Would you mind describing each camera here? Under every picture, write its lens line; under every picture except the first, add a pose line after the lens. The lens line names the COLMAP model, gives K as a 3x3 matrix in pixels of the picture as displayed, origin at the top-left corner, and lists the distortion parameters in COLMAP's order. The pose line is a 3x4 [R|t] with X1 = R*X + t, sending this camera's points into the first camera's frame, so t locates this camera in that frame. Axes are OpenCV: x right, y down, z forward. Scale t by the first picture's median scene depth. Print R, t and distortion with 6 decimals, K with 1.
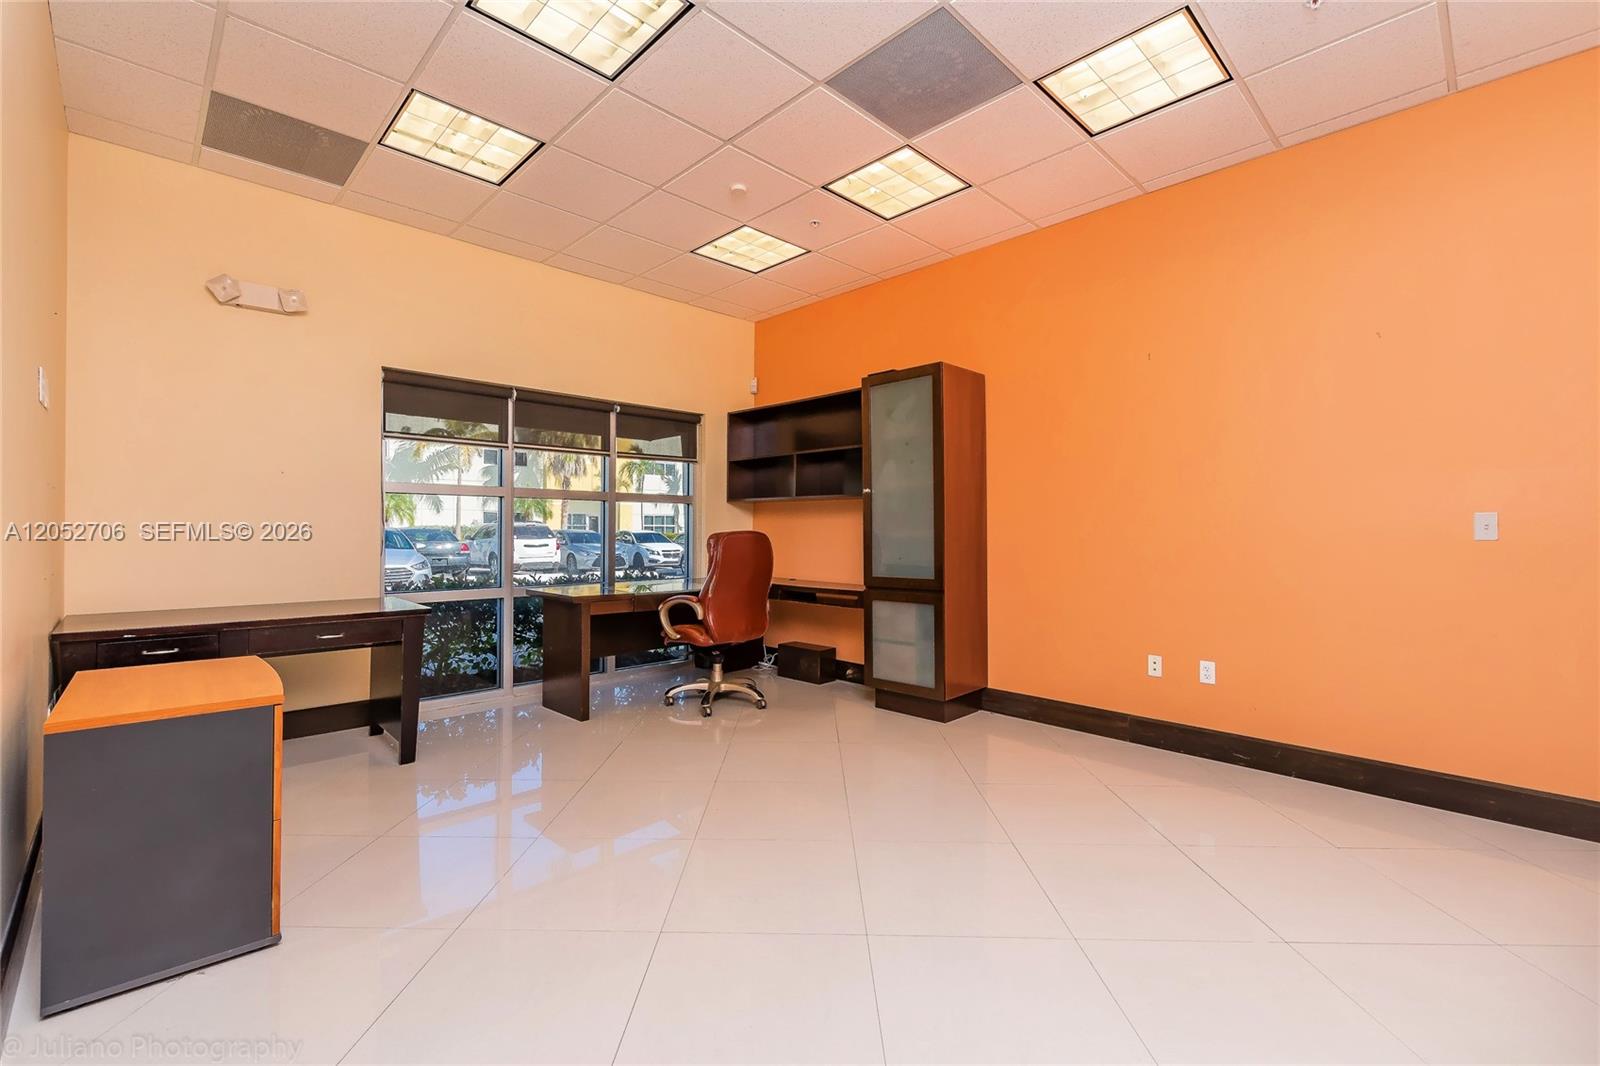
lens RADIAL K [[688.9, 0, 798.6], [0, 688.9, 528.2], [0, 0, 1]] dist [0.003911, 0.000193]
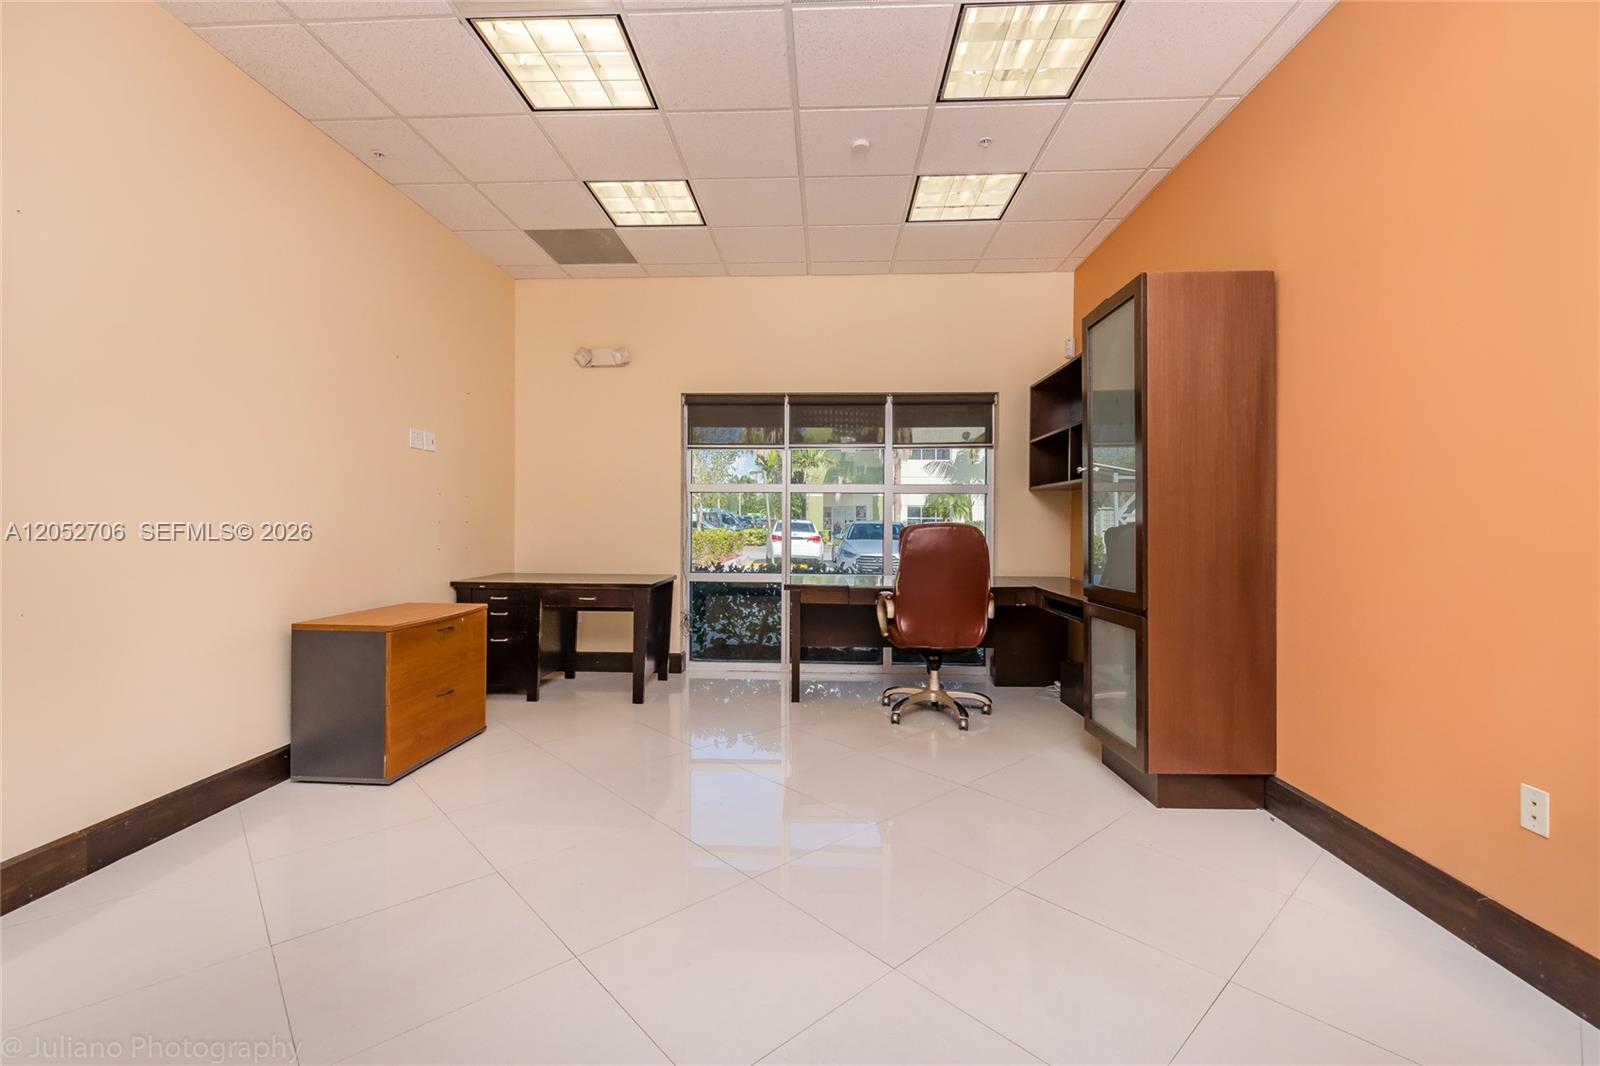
lens RADIAL K [[688.9, 0, 797.2], [0, 688.9, 526.8], [0, 0, 1]] dist [0.003911, 0.000193]
pose [[0.681864, 0.004245, -0.731466, 0.432458], [-0.000825, 0.999987, 0.005034, 0.004633], [0.731478, -0.002829, 0.681859, 0.263604]]
